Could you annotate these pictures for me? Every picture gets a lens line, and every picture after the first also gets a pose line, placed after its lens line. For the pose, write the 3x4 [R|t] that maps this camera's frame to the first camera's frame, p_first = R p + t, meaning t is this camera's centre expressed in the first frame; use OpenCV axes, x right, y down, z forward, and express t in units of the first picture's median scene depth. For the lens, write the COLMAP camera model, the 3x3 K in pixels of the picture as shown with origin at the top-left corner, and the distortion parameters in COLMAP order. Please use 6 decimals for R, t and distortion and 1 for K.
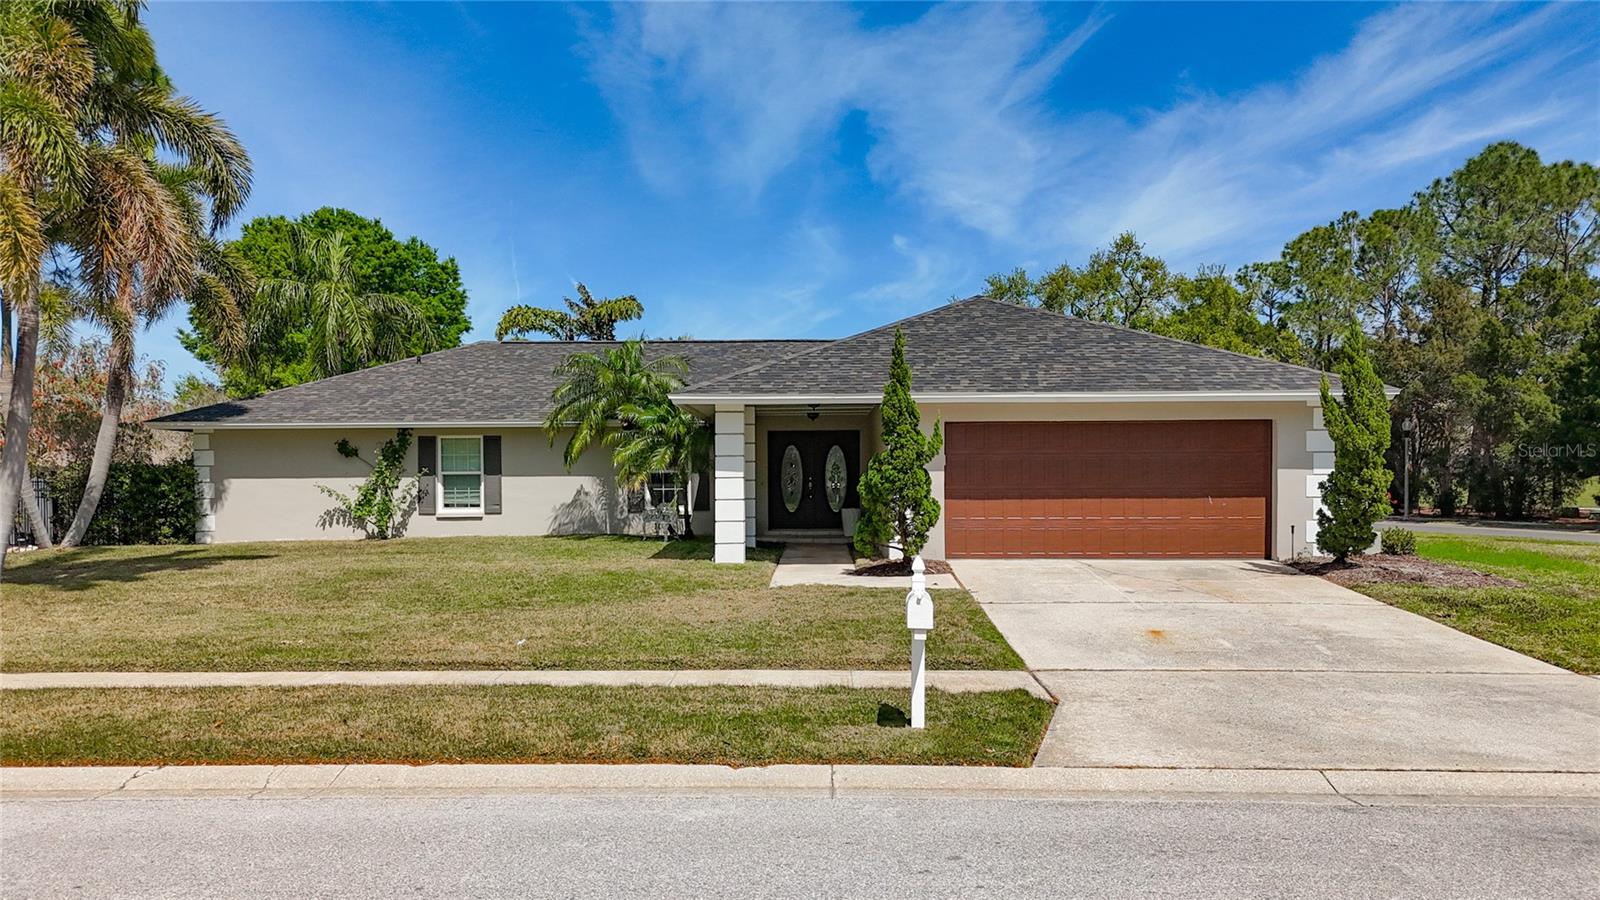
lens RADIAL K [[1197.4, 0, 836.0], [0, 1197.4, 454.9], [0, 0, 1]] dist [0.083240, -0.105550]
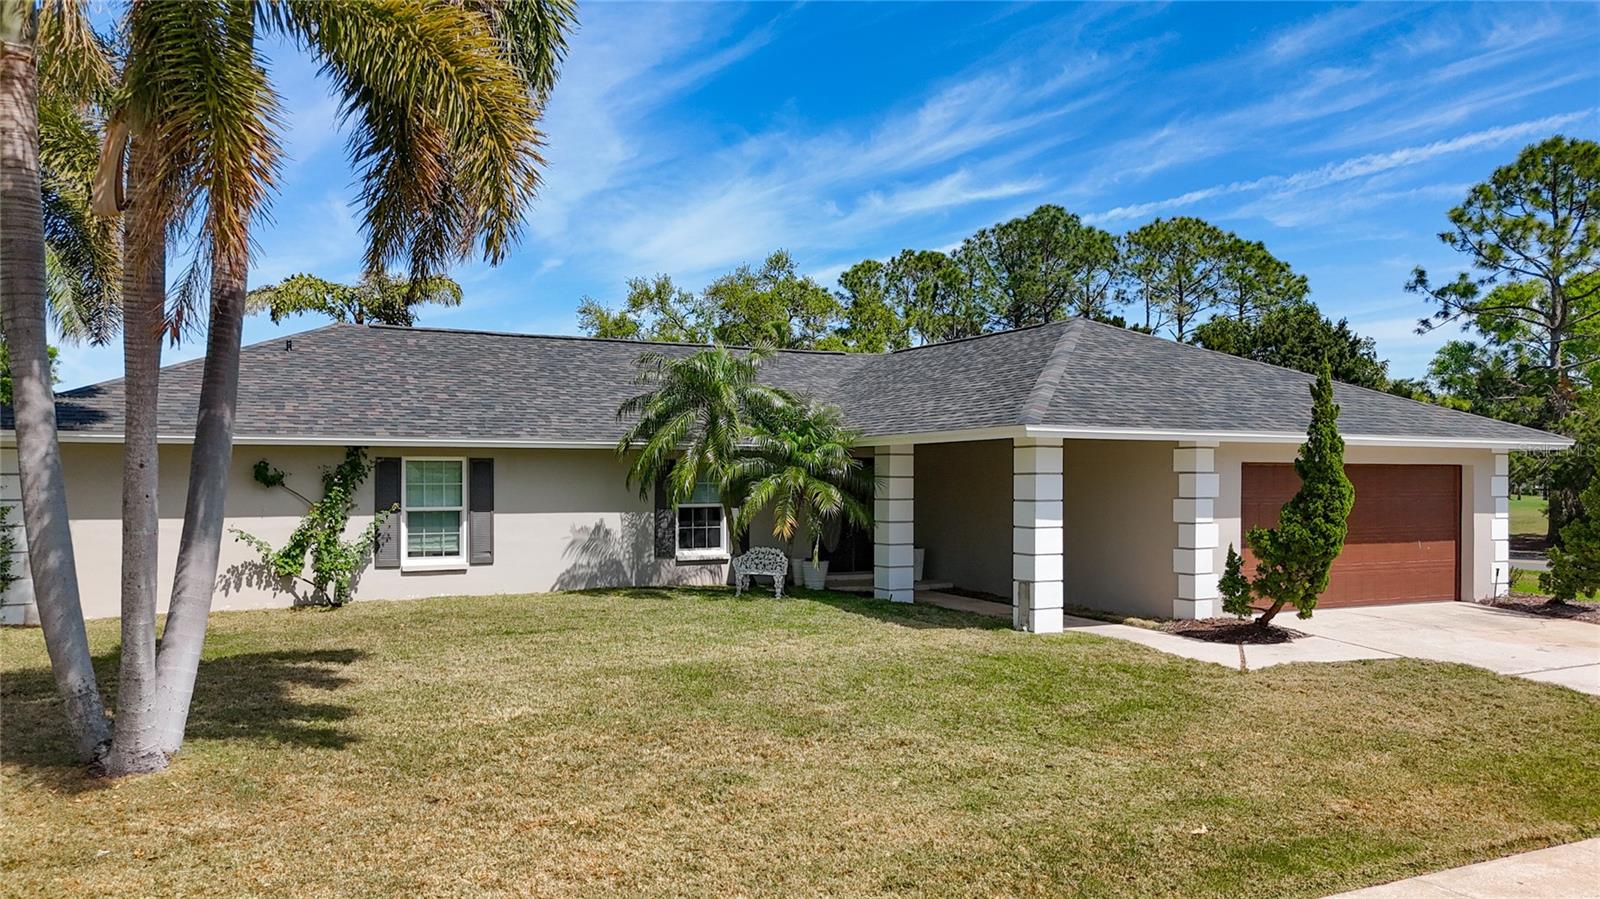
lens RADIAL K [[1171.8, 0, 804.2], [0, 1171.8, 464.1], [0, 0, 1]] dist [0.039387, -0.004771]
pose [[0.877825, 0.013971, 0.478777, -0.459747], [-0.016508, 0.999863, 0.001091, -0.016491], [-0.478696, -0.008862, 0.877936, 0.279905]]
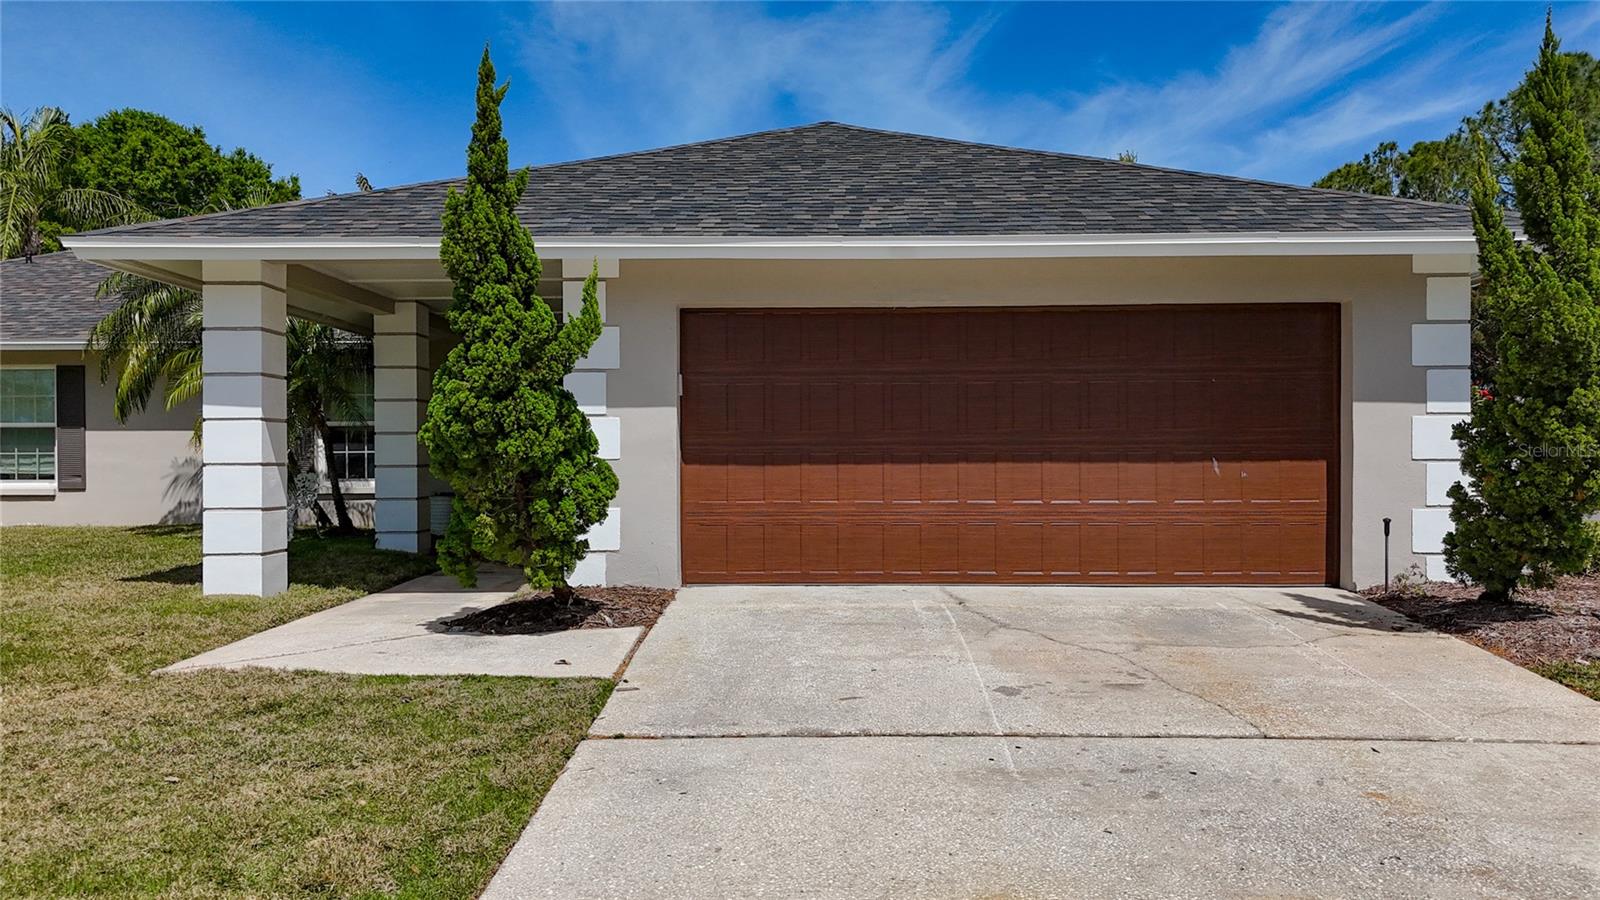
lens RADIAL K [[1197.4, 0, 836.0], [0, 1197.4, 454.9], [0, 0, 1]] dist [0.083240, -0.105550]
pose [[0.999946, 0.001997, -0.010231, 0.119314], [-0.001798, 0.999811, 0.019381, 0.017639], [0.010268, -0.019362, 0.999760, 0.376314]]
